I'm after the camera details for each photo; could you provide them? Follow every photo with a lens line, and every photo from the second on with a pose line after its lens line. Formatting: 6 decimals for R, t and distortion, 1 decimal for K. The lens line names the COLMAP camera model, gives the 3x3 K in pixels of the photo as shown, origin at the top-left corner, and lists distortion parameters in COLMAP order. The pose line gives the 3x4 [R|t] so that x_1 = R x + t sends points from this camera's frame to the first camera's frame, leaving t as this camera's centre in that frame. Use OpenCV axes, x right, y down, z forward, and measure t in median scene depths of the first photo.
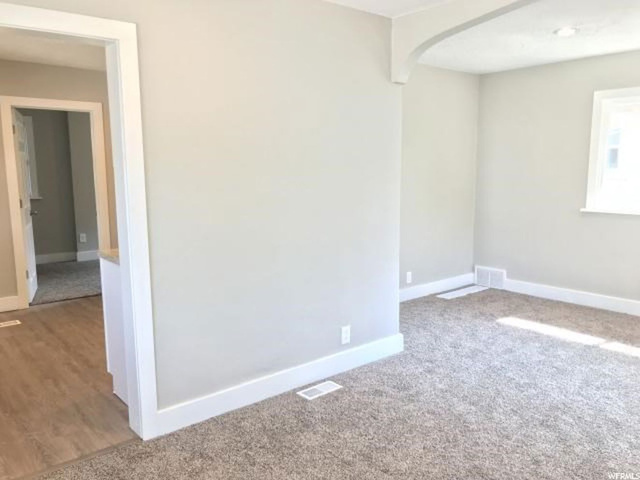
lens RADIAL K [[523.5, 0, 320.0], [0, 523.5, 240.0], [0, 0, 1]] dist [0.006674, -0.001312]
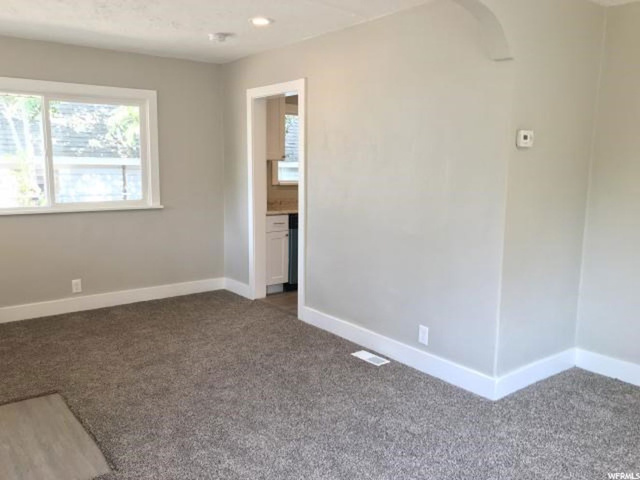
lens RADIAL K [[523.5, 0, 320.0], [0, 523.5, 240.0], [0, 0, 1]] dist [0.006674, -0.001312]
pose [[-0.056574, 0.152045, -0.986753, 1.037153], [-0.151882, 0.975522, 0.159023, -0.122447], [0.986778, 0.158867, -0.032096, 0.843910]]
